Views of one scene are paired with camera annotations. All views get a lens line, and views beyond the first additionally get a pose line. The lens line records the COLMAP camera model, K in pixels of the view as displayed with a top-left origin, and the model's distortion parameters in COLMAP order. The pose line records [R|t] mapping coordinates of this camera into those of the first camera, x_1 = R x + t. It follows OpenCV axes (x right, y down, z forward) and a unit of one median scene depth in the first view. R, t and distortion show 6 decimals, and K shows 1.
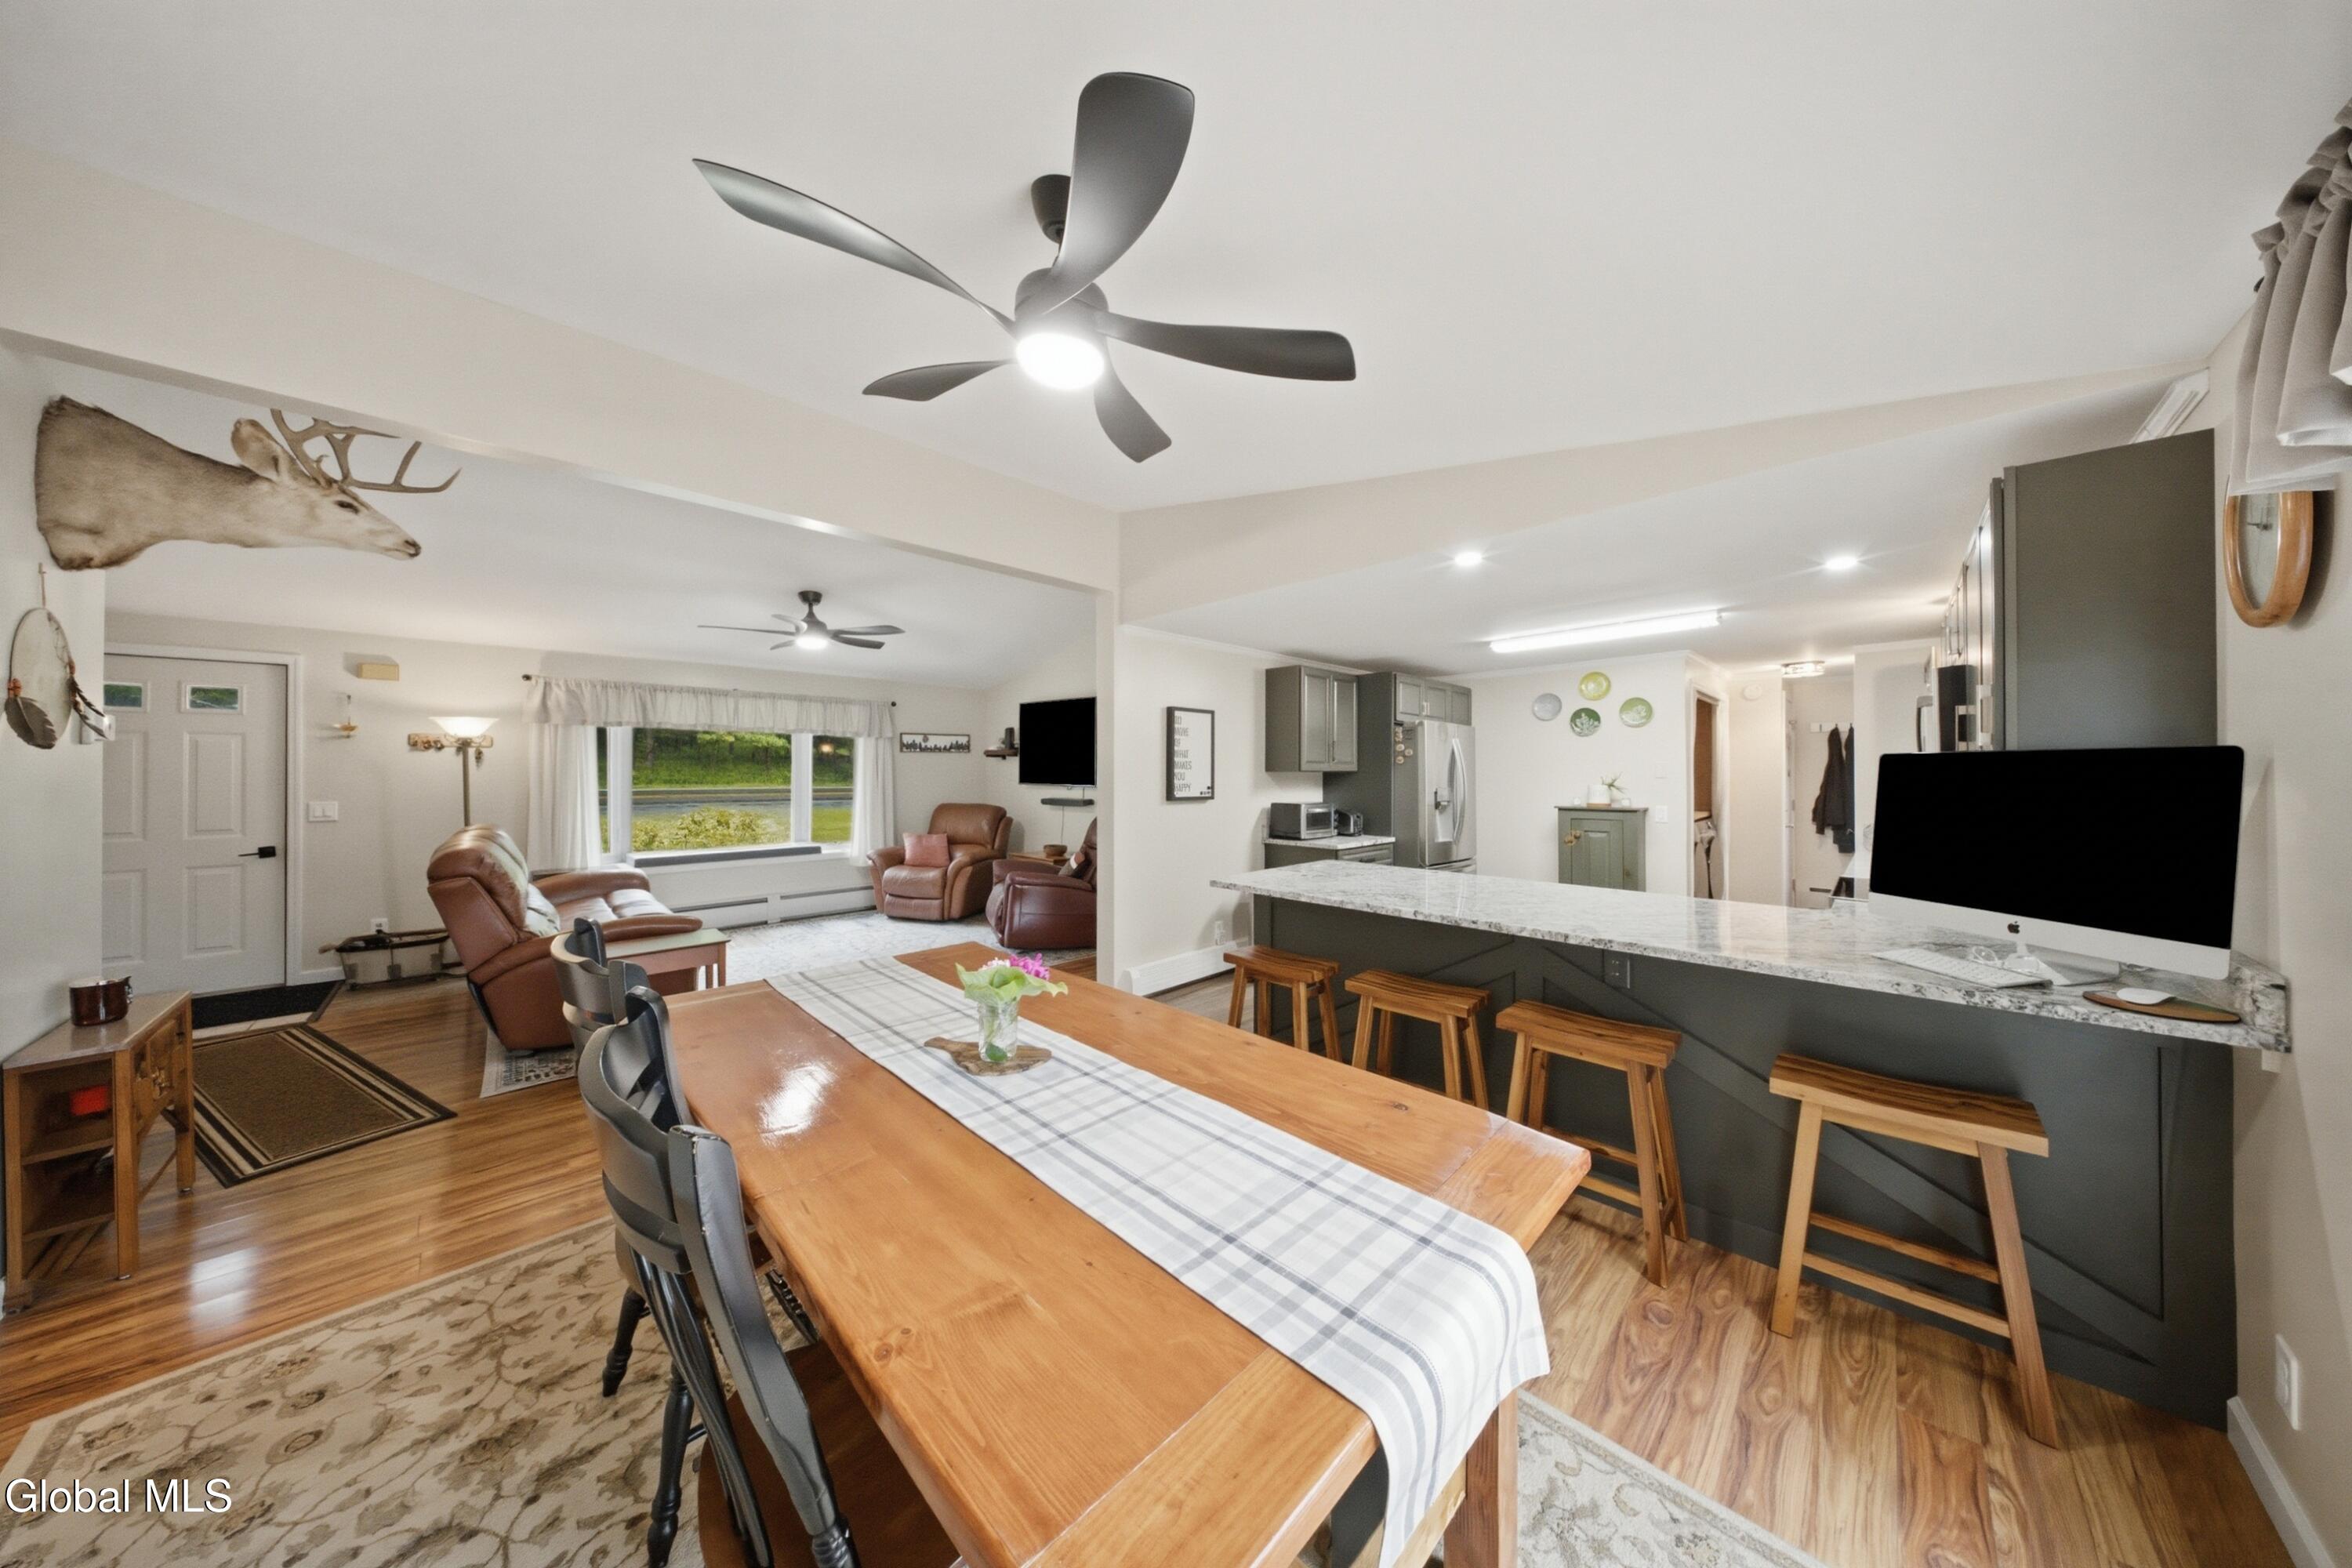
lens RADIAL K [[700.0, 0, 1181.3], [0, 700.0, 771.3], [0, 0, 1]] dist [0.002688, -0.002421]
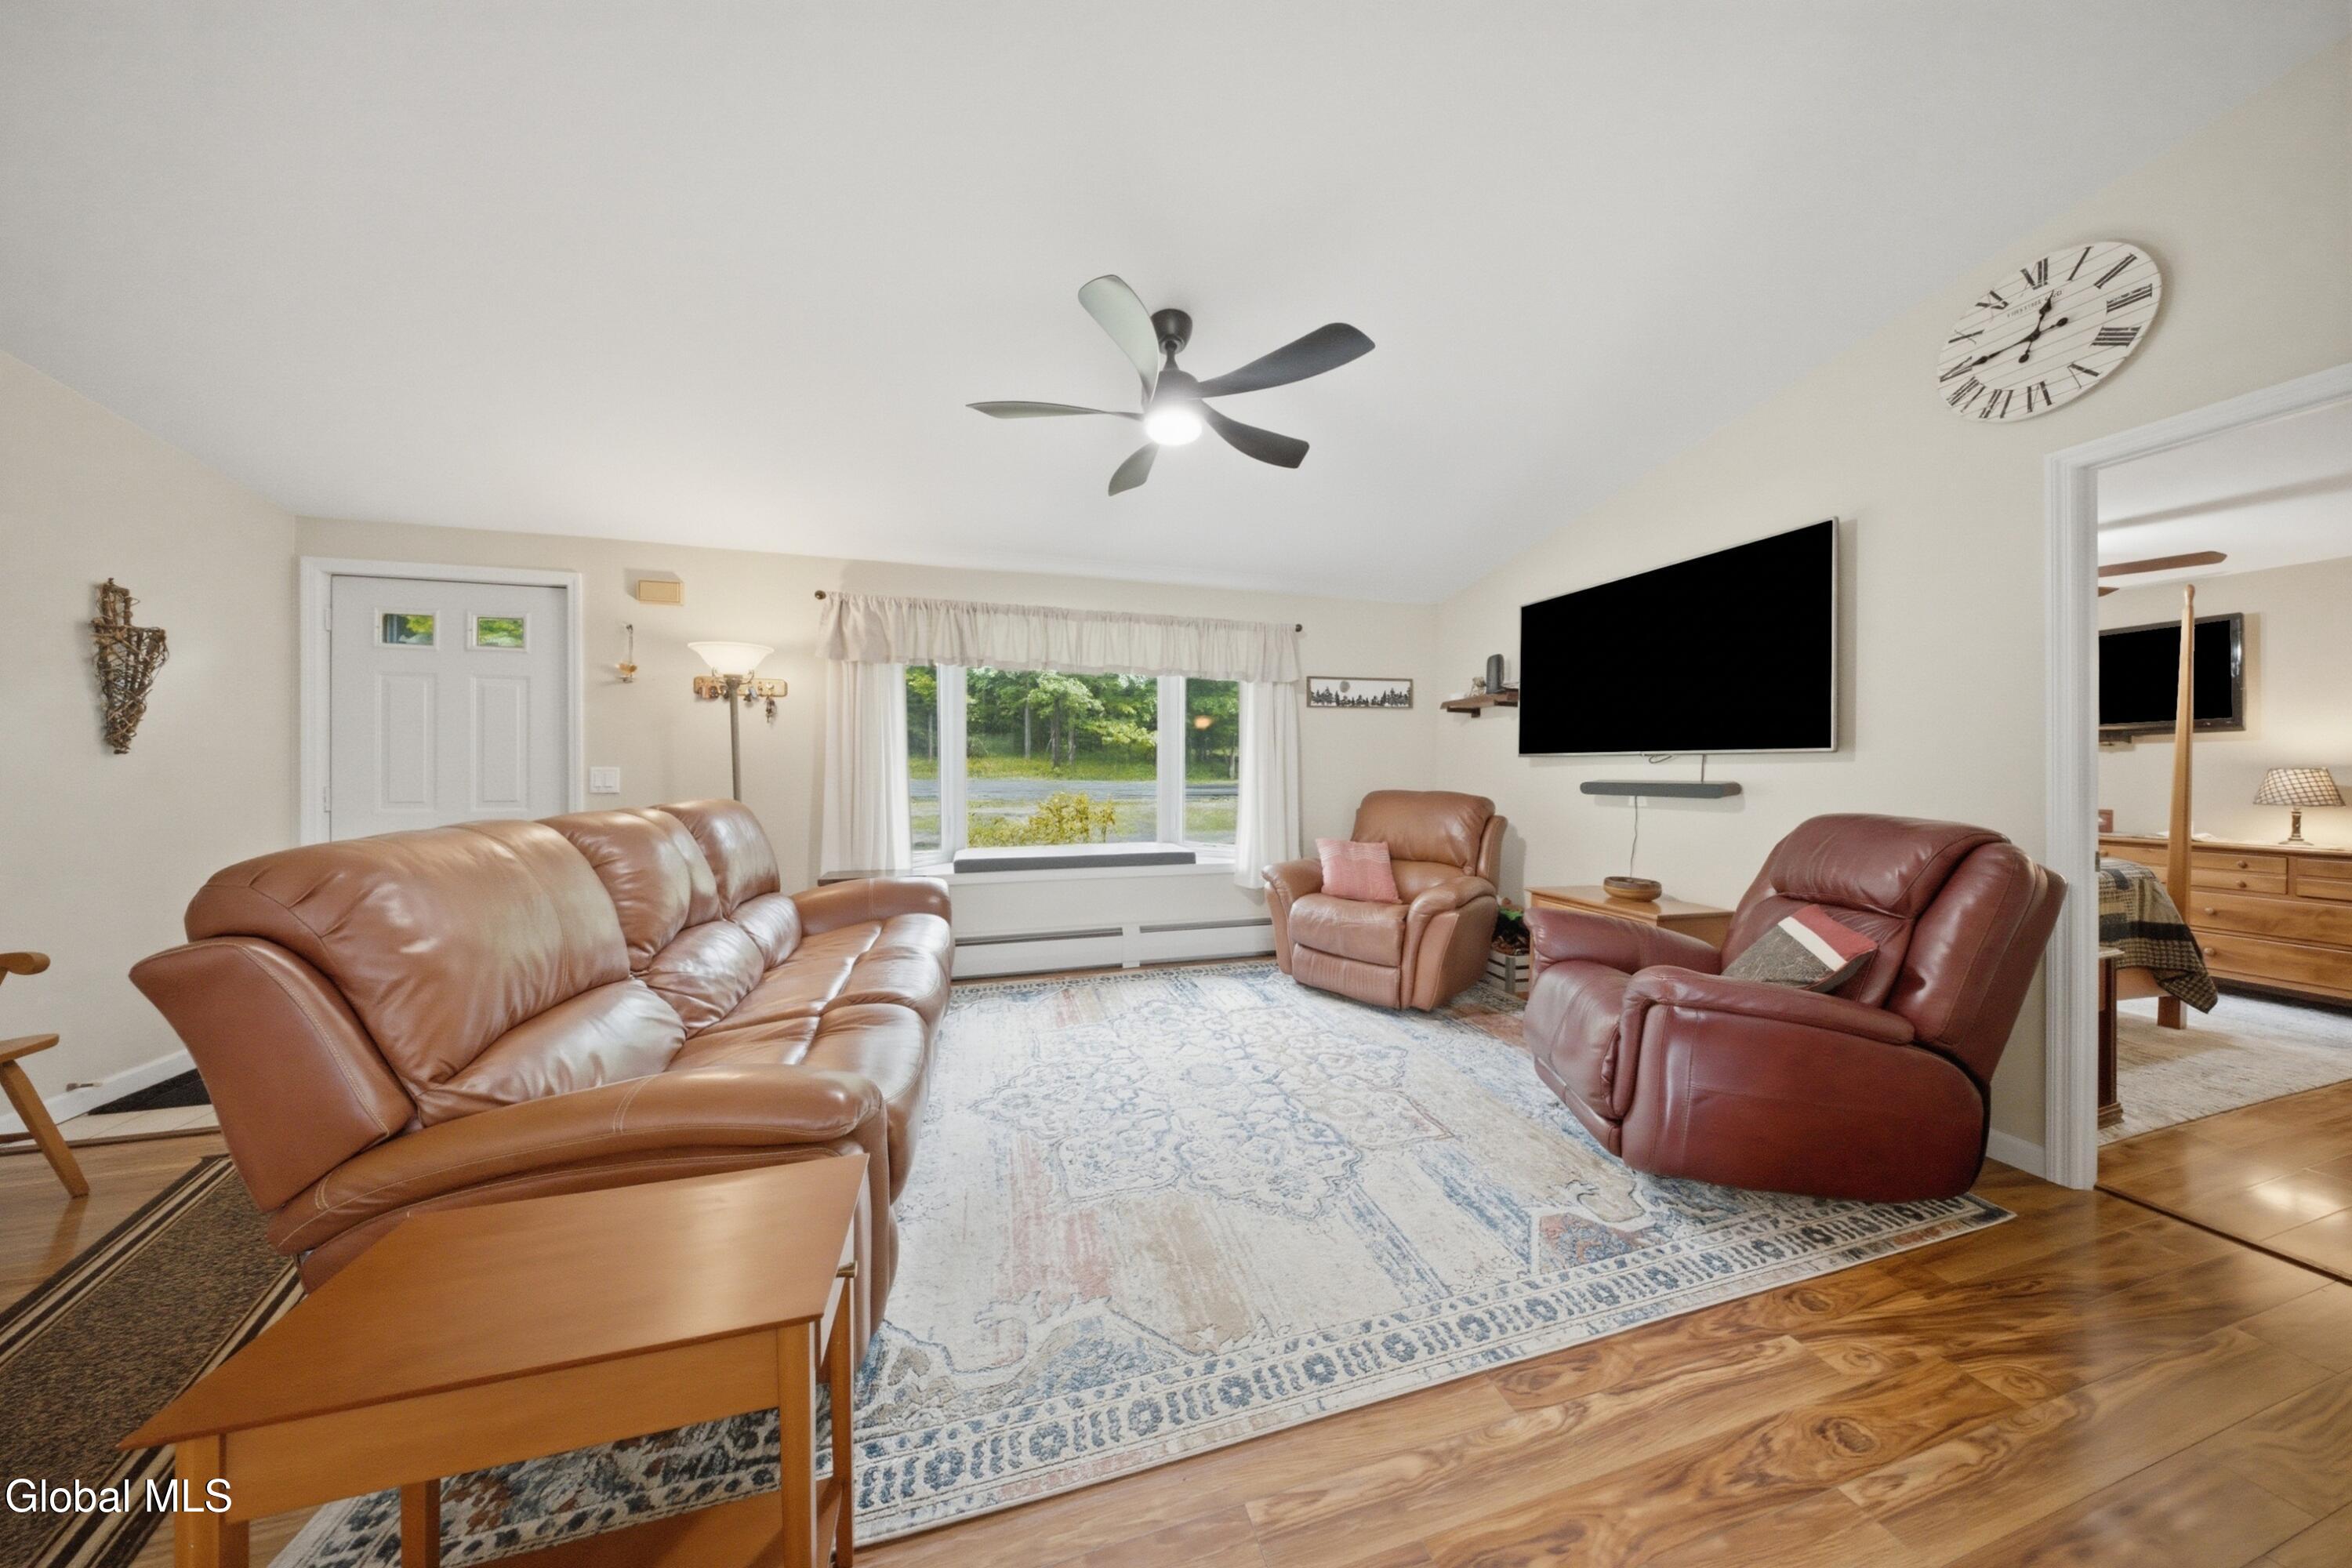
lens RADIAL K [[700.0, 0, 1181.9], [0, 700.0, 769.5], [0, 0, 1]] dist [0.002688, -0.002421]
pose [[0.878073, -0.002174, -0.478522, -0.270530], [0.000277, 0.999992, -0.004034, 0.041467], [0.478527, 0.003410, 0.878066, 0.535356]]
